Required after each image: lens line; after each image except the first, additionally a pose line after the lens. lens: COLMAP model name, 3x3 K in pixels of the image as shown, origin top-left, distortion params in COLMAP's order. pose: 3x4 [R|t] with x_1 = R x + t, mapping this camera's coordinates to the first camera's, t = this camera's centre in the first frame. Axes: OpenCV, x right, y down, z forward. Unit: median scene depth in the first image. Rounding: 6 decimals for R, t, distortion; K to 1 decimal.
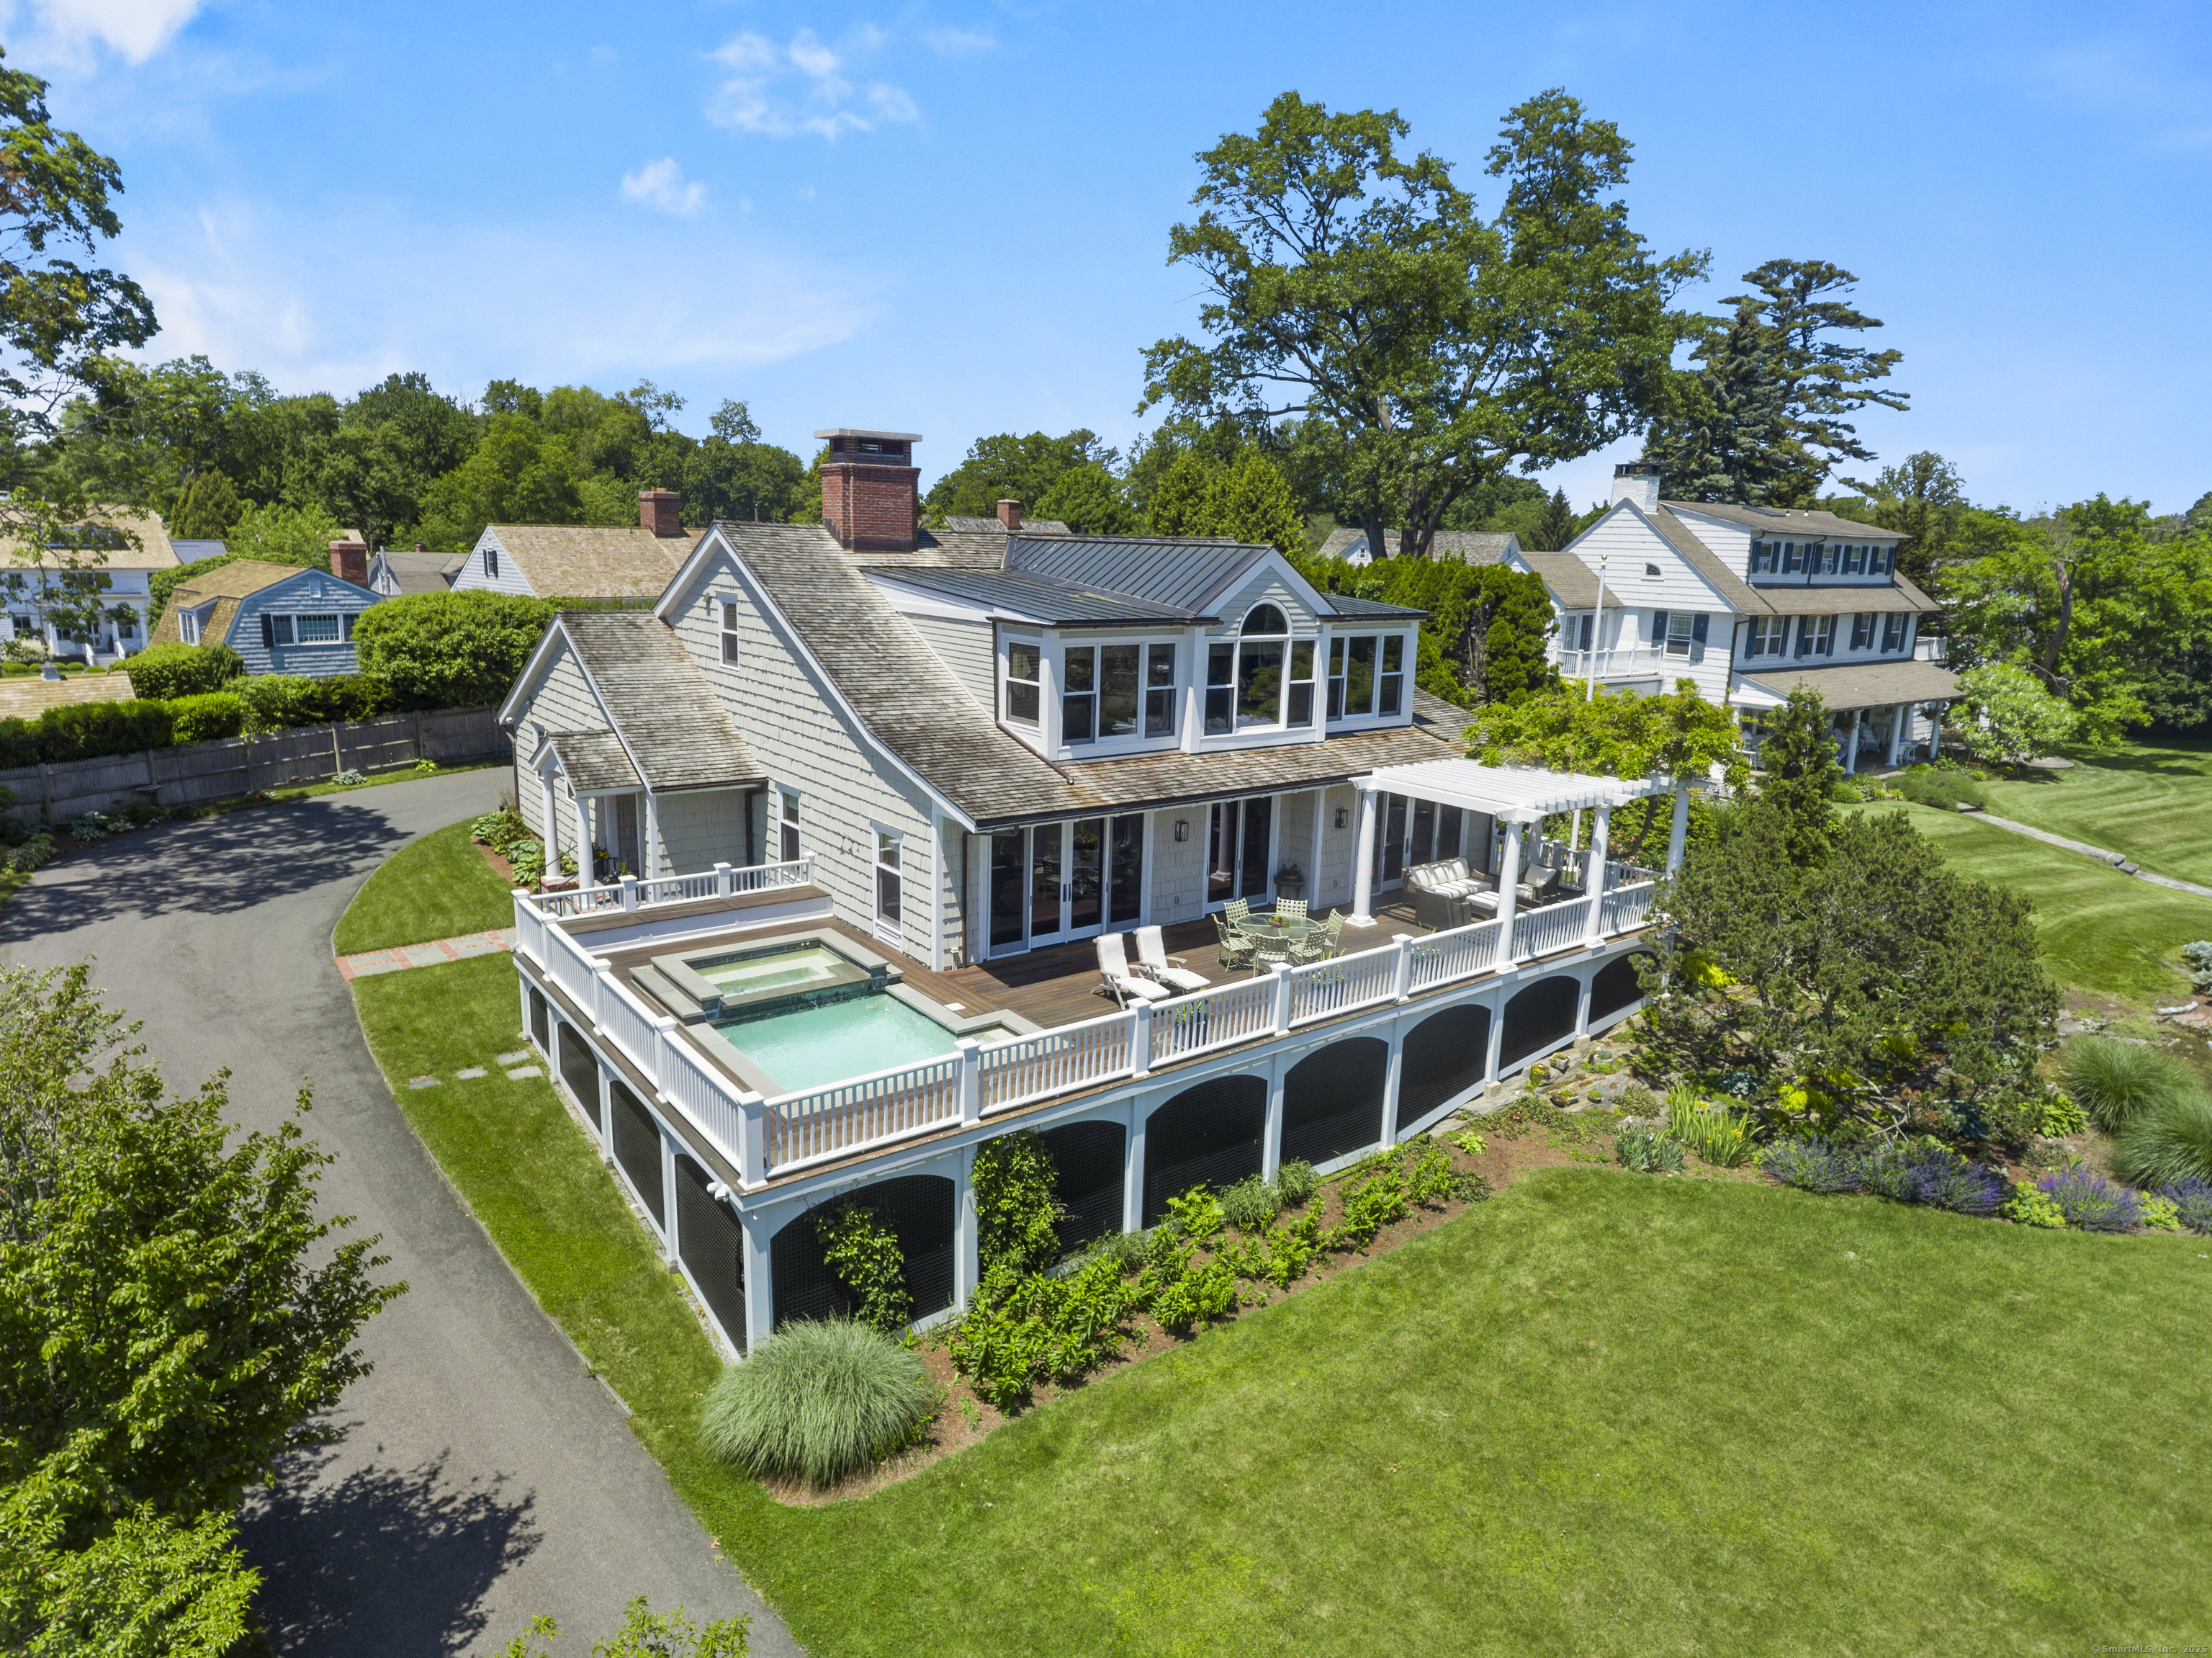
lens RADIAL K [[1288.0, 0, 1109.0], [0, 1288.0, 826.9], [0, 0, 1]] dist [0.000184, -0.003110]
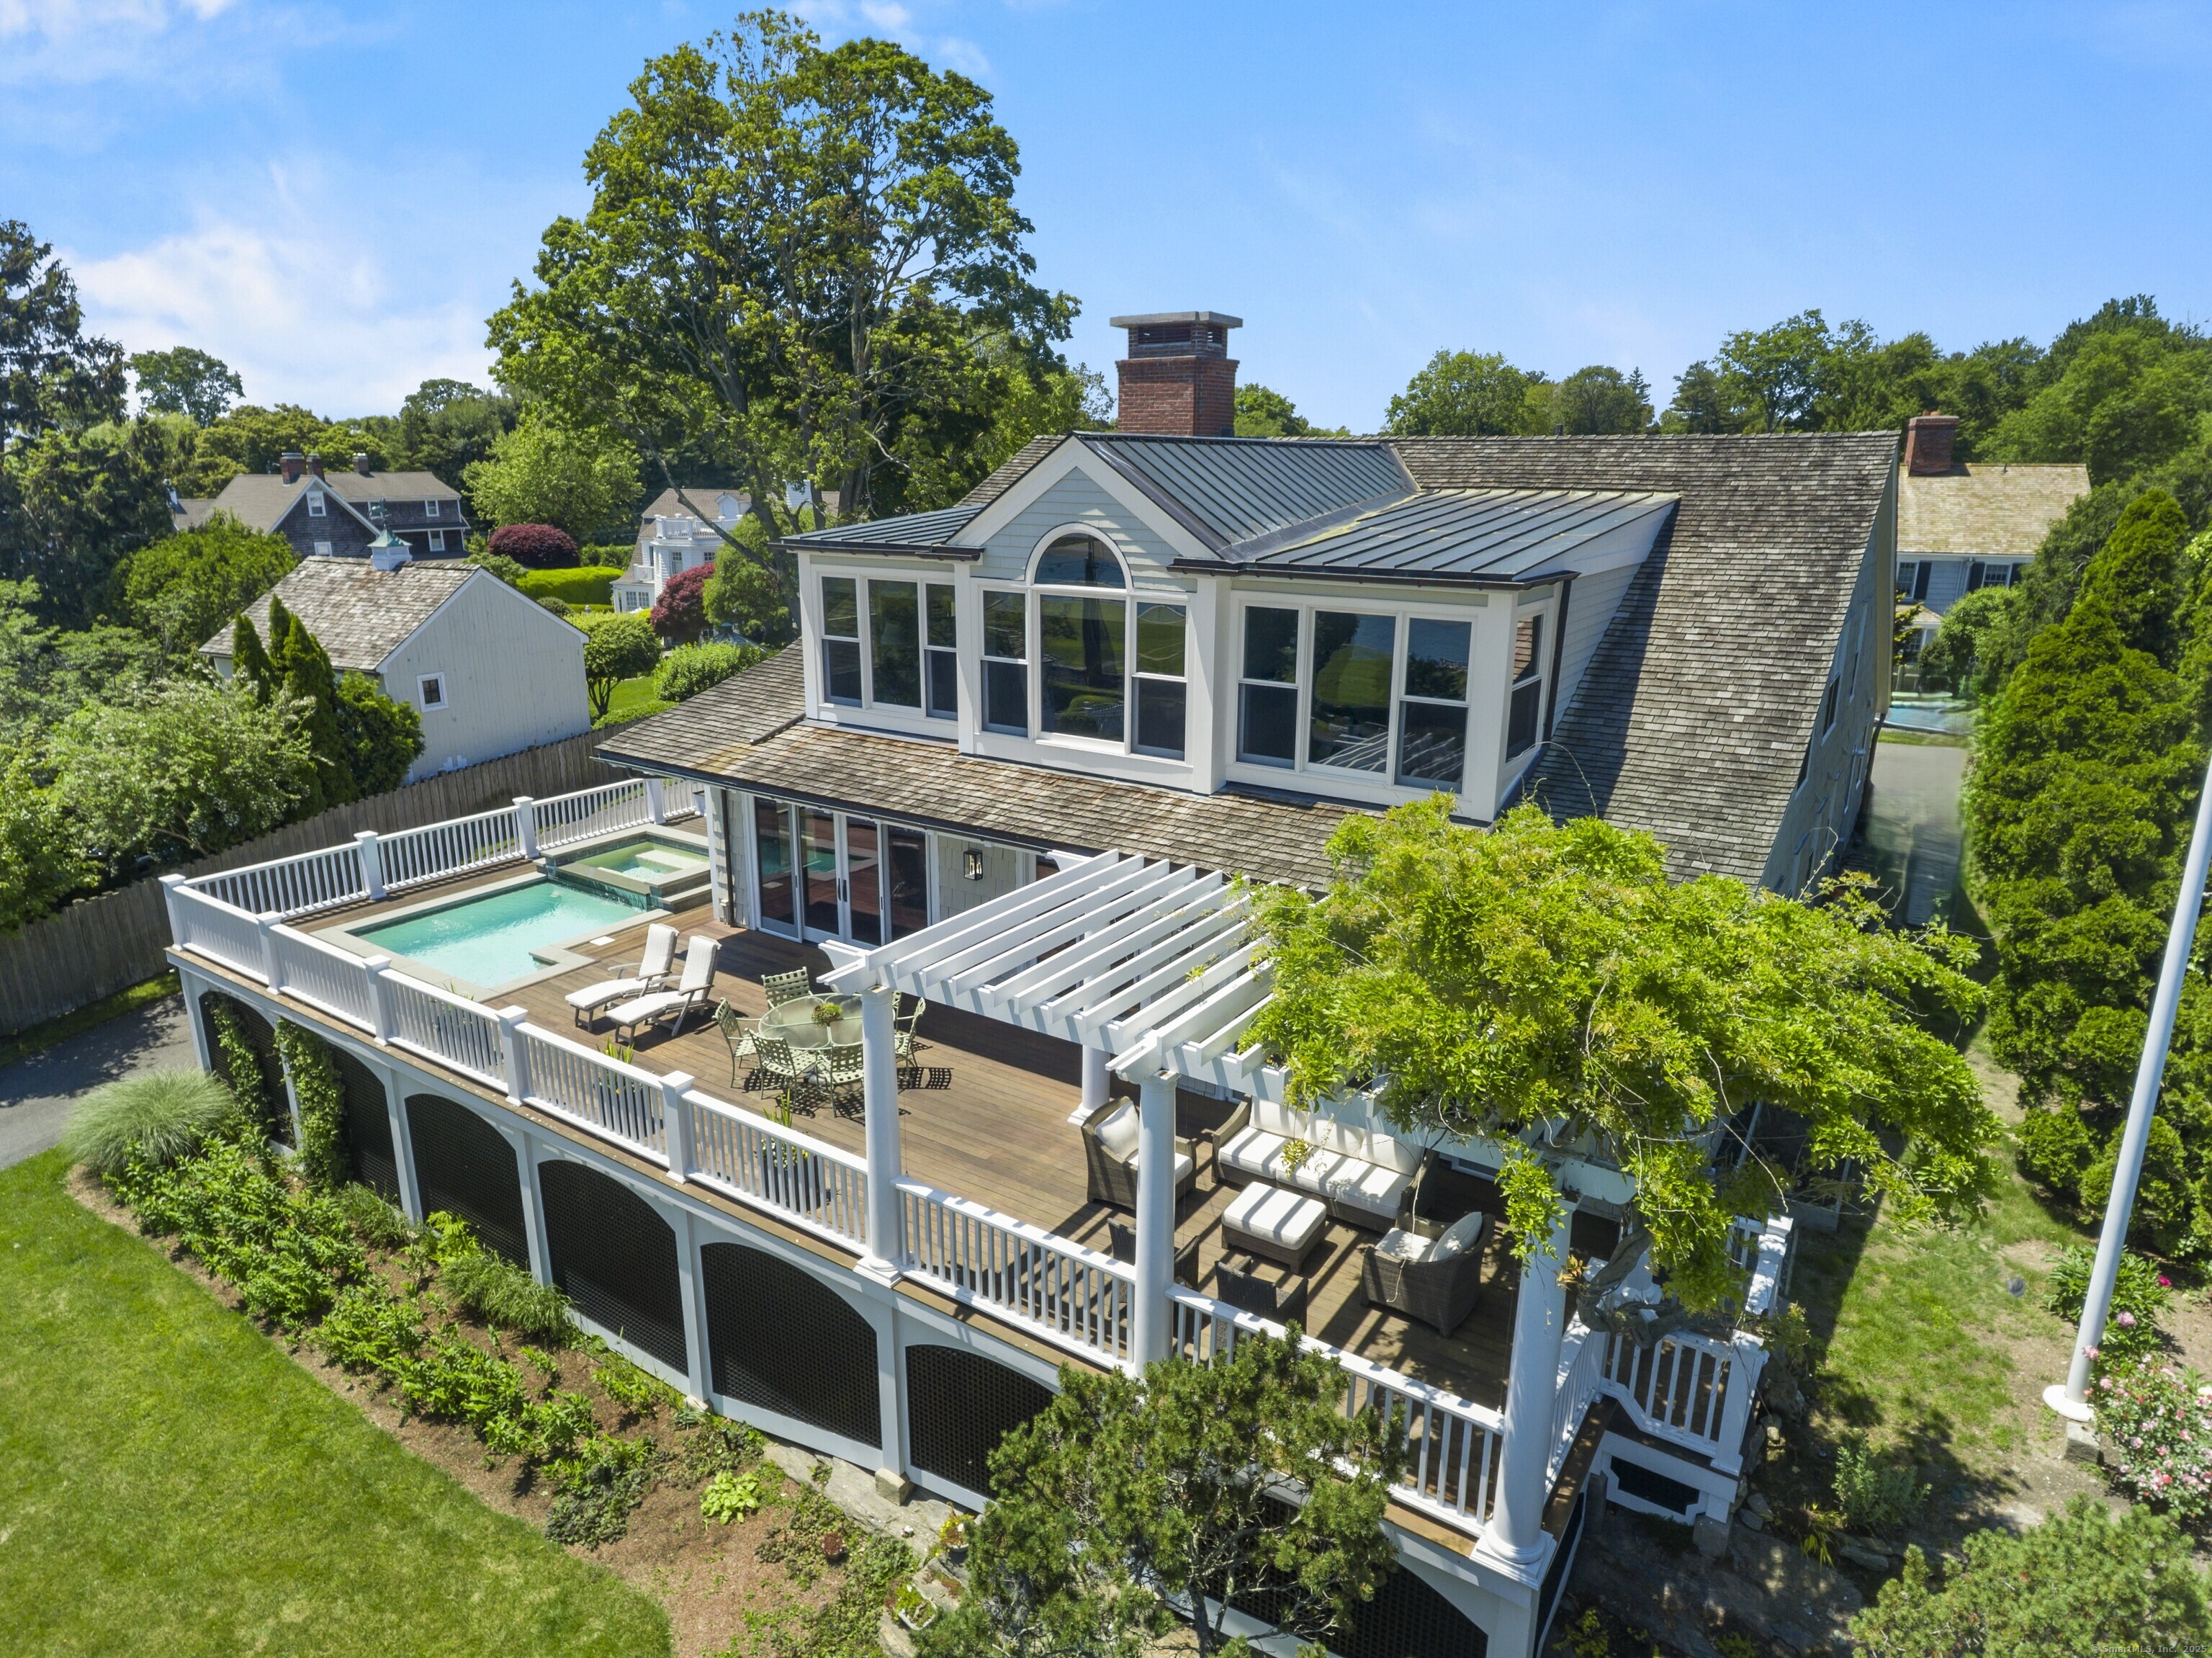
lens RADIAL K [[1288.0, 0, 1114.9], [0, 1288.0, 830.4], [0, 0, 1]] dist [0.000184, -0.003110]
pose [[0.326345, 0.233248, -0.916021, 0.707001], [-0.204303, 0.963576, 0.172572, -0.148708], [0.922908, 0.130828, 0.362112, 0.826678]]
